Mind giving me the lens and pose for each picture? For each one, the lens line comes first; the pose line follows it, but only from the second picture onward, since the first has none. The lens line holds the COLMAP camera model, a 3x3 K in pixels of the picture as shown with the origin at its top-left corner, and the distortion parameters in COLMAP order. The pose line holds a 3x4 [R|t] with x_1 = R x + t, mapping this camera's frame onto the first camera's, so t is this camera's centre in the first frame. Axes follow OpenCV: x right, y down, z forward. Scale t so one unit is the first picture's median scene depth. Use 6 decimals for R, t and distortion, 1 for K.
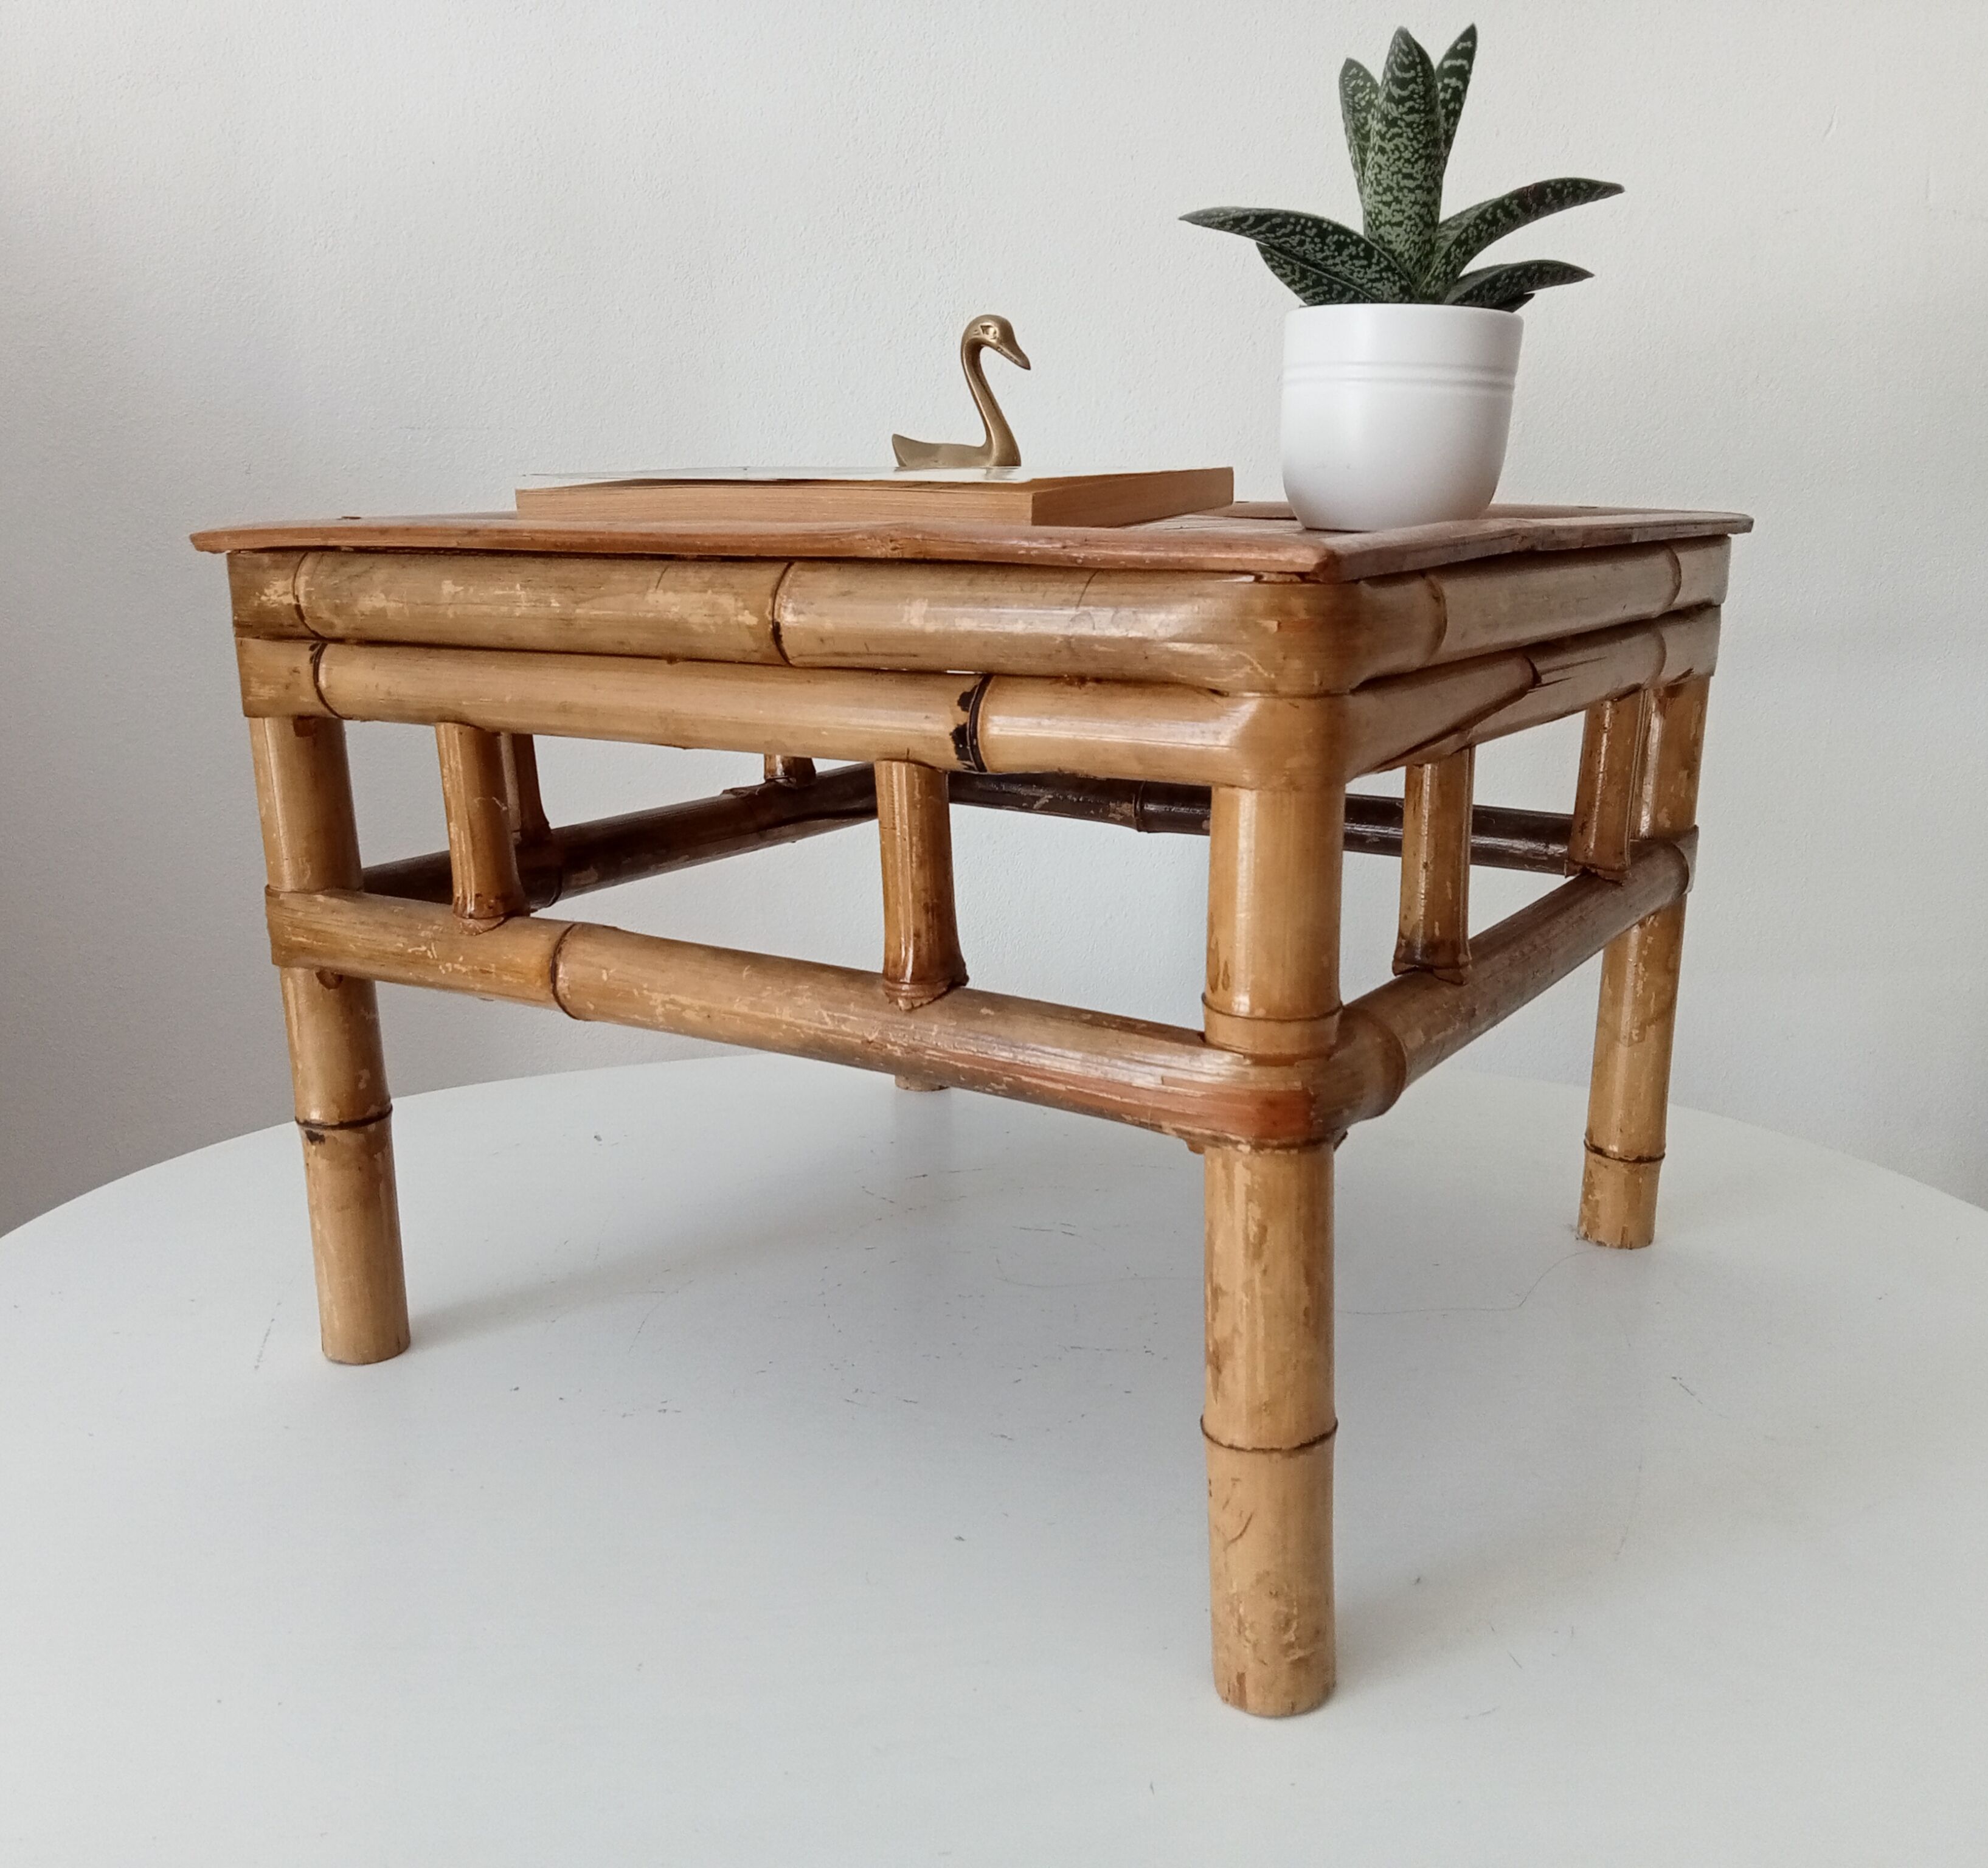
lens RADIAL K [[1841.6, 0, 1003.9], [0, 1841.6, 933.1], [0, 0, 1]] dist [0.043231, 0.000000]
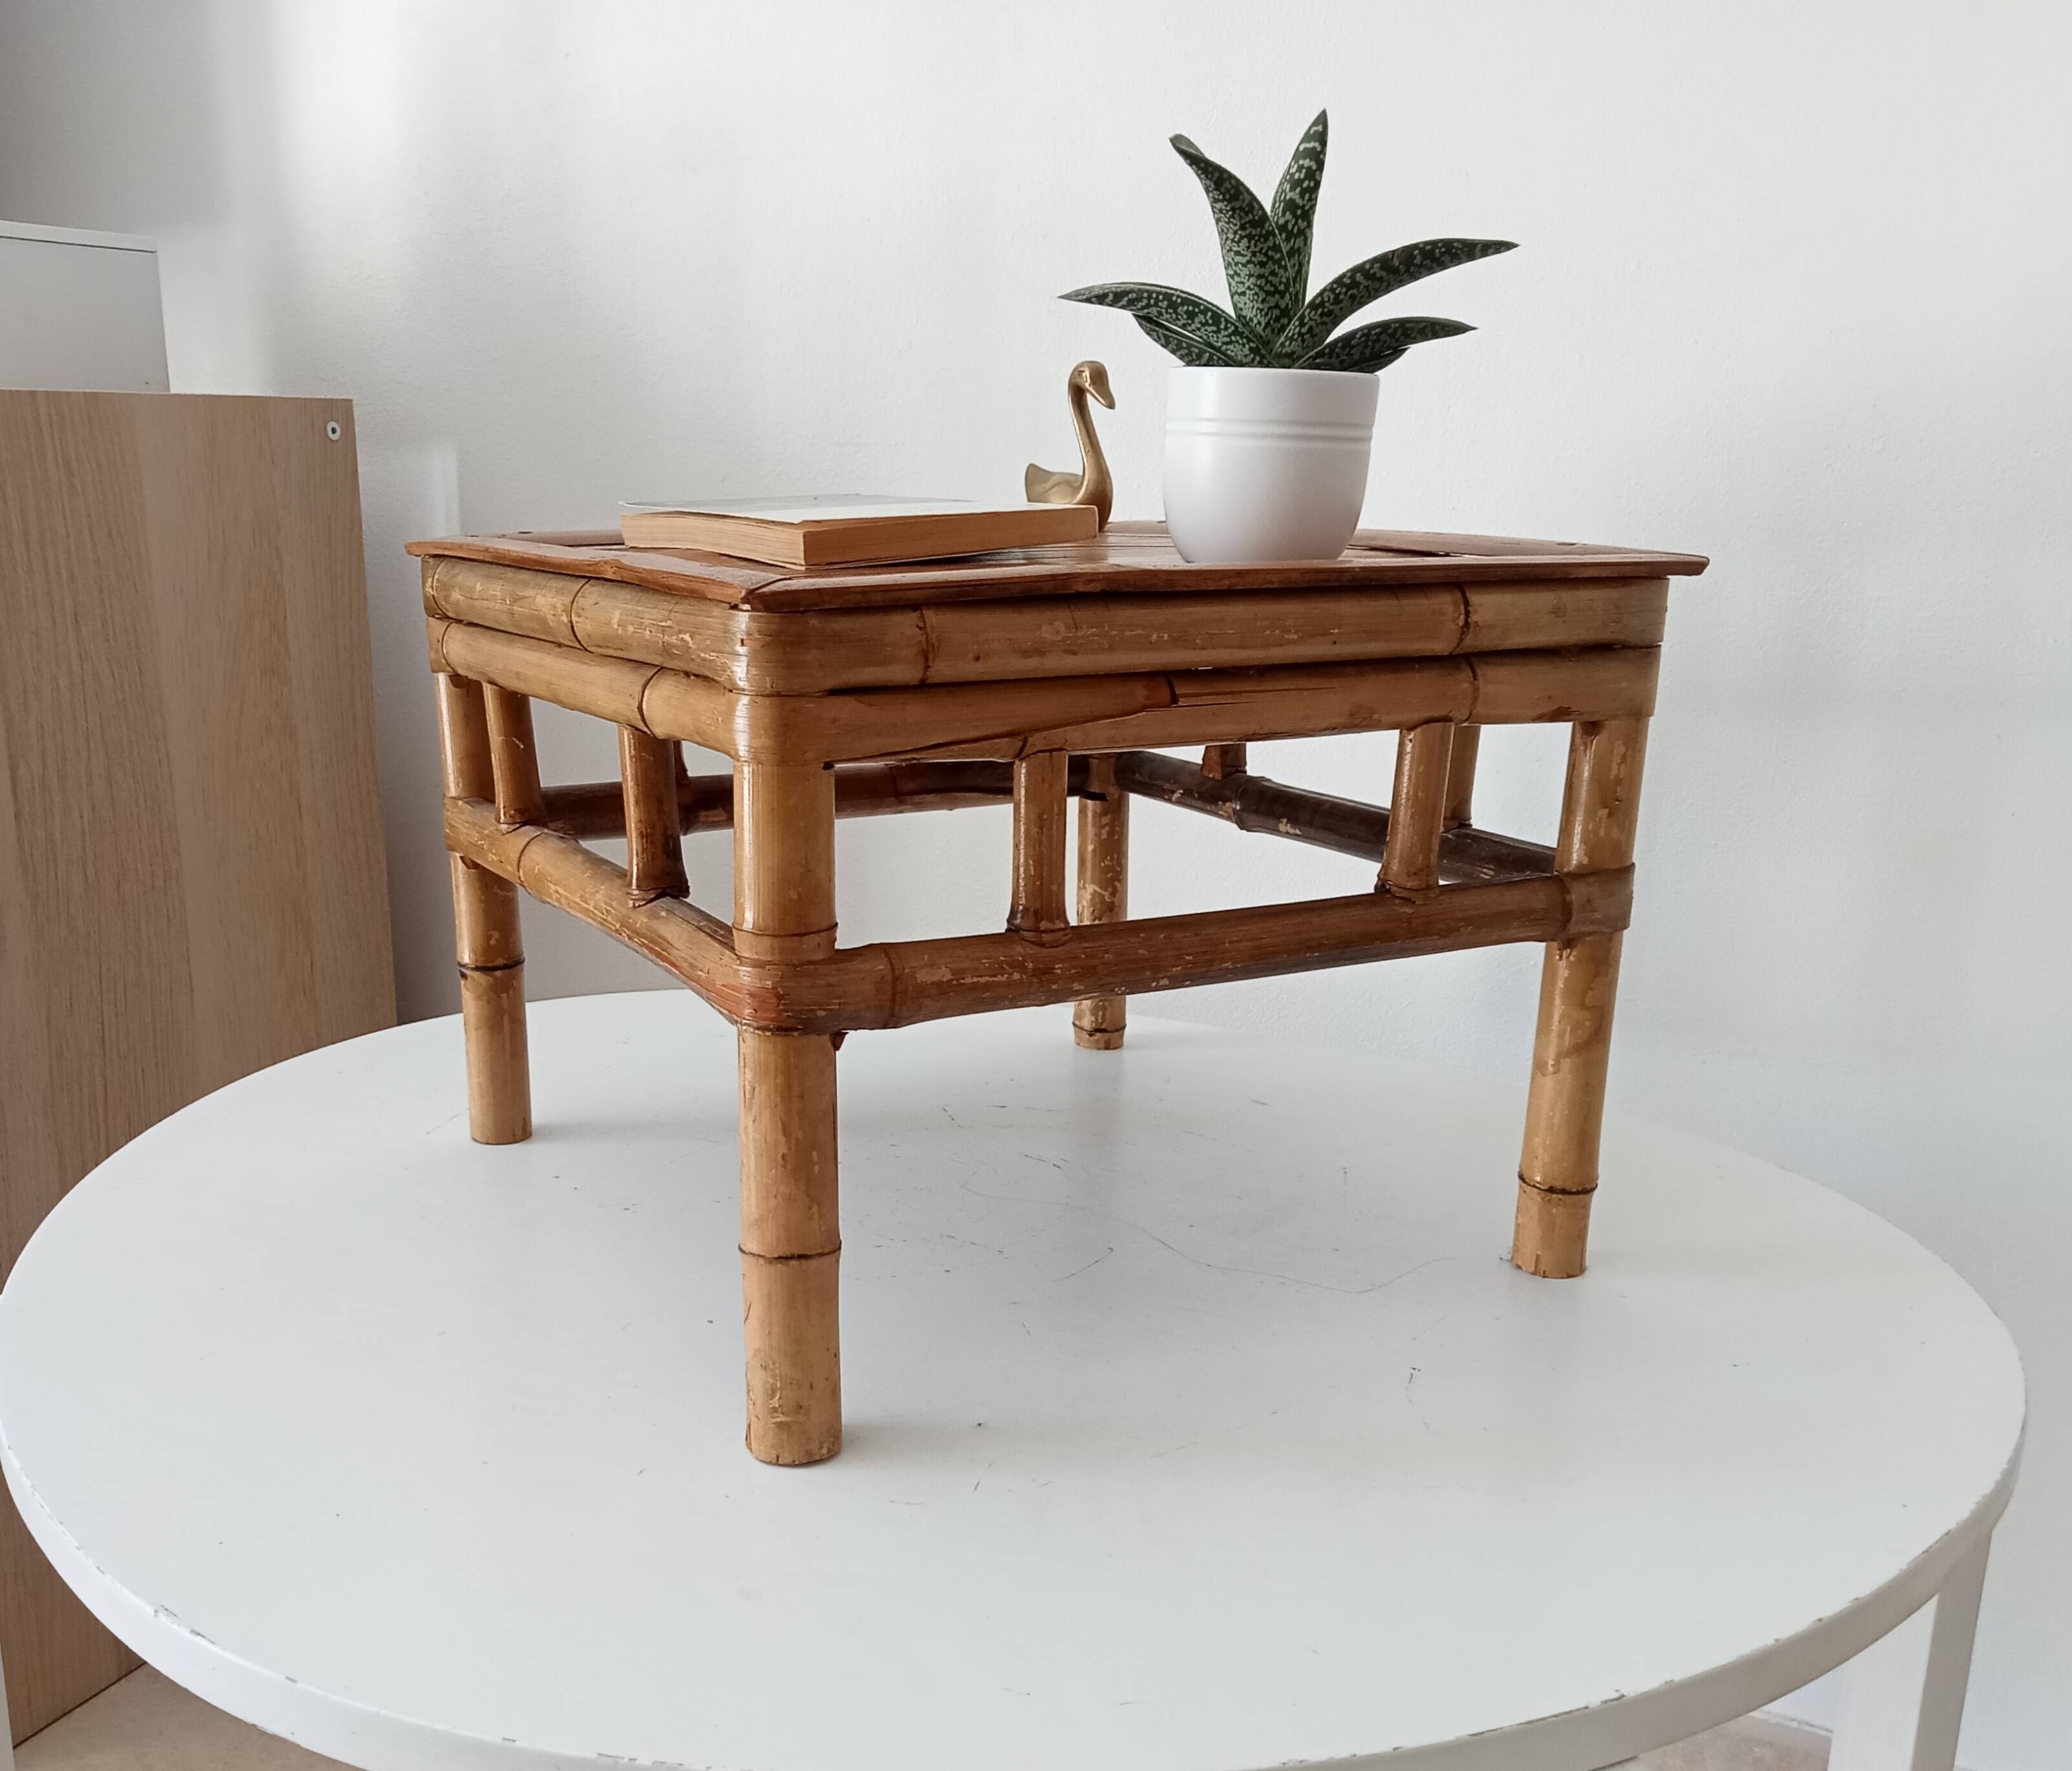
lens RADIAL K [[1965.1, 0, 908.8], [0, 1965.1, 988.8], [0, 0, 1]] dist [0.059082, 0.000000]
pose [[0.863666, 0.135293, -0.485568, 0.757837], [-0.123438, 0.990743, 0.056494, -0.006362], [0.488716, 0.011145, 0.872372, -0.164427]]
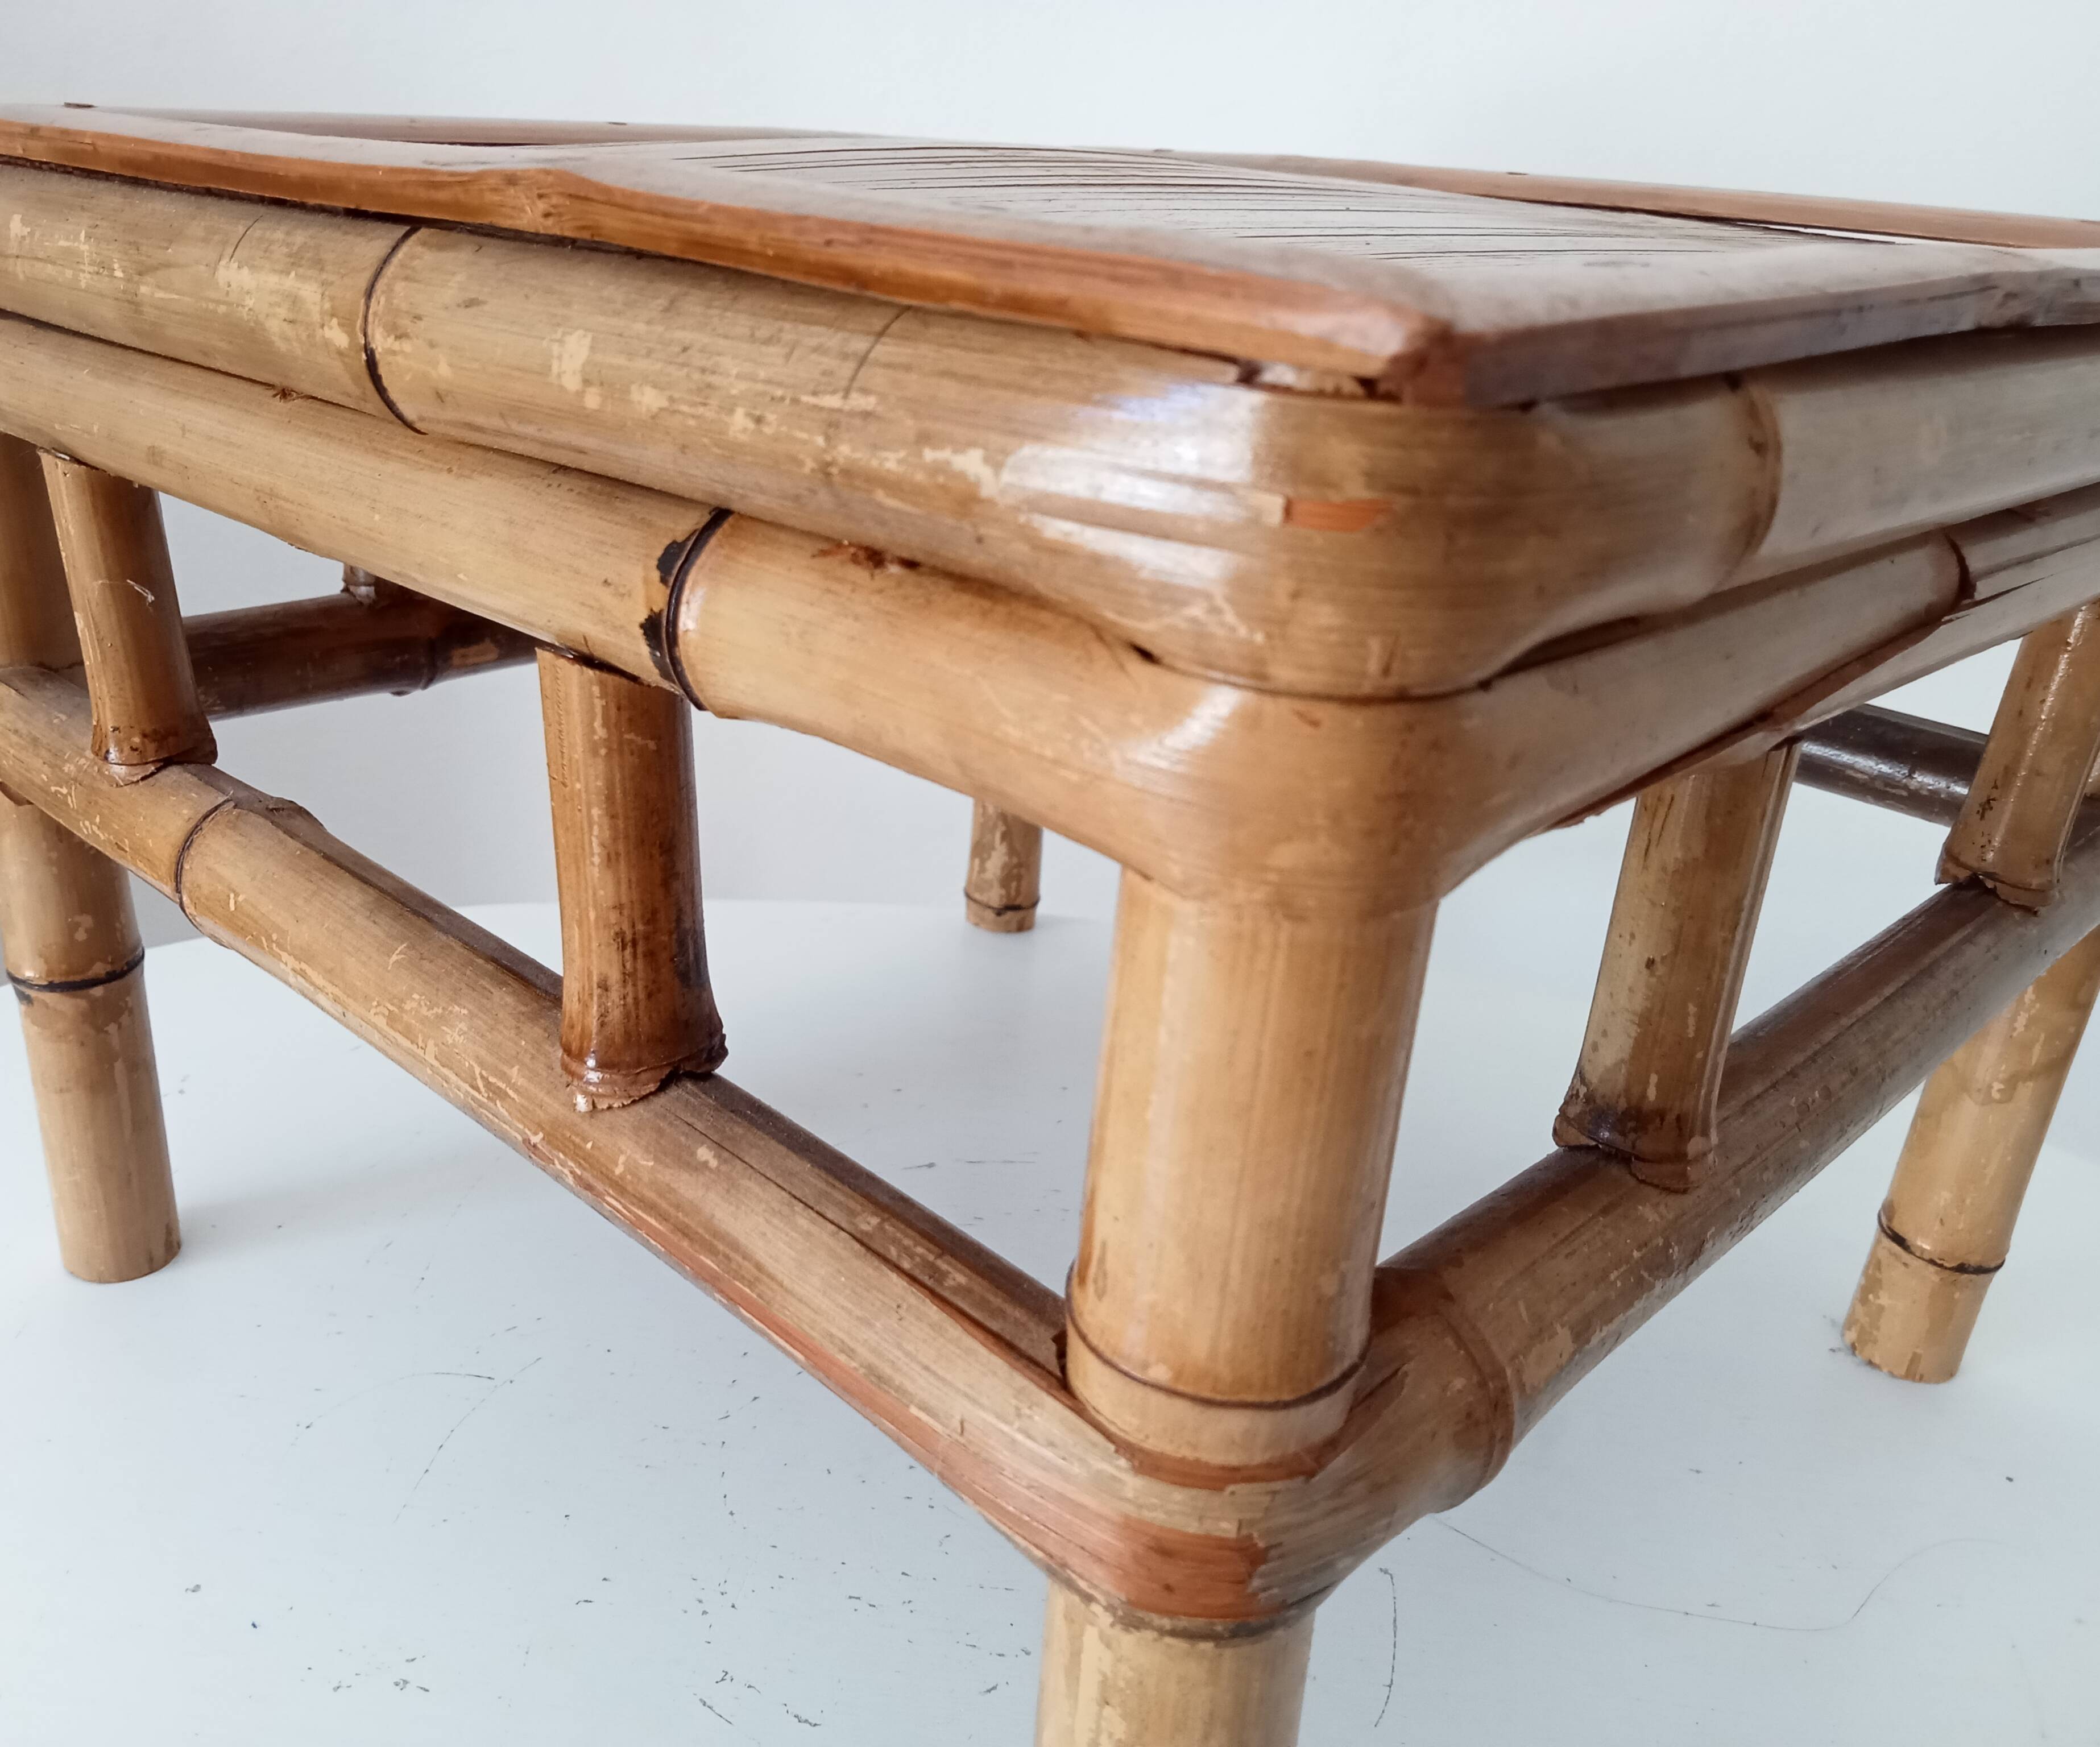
lens RADIAL K [[1760.2, 0, 950.1], [0, 1760.2, 874.0], [0, 0, 1]] dist [-0.002526, 0.007713]
pose [[0.973853, 0.140959, -0.178158, 0.117880], [-0.110524, 0.979133, 0.170539, -0.111188], [0.198480, -0.146390, 0.969111, 0.475477]]
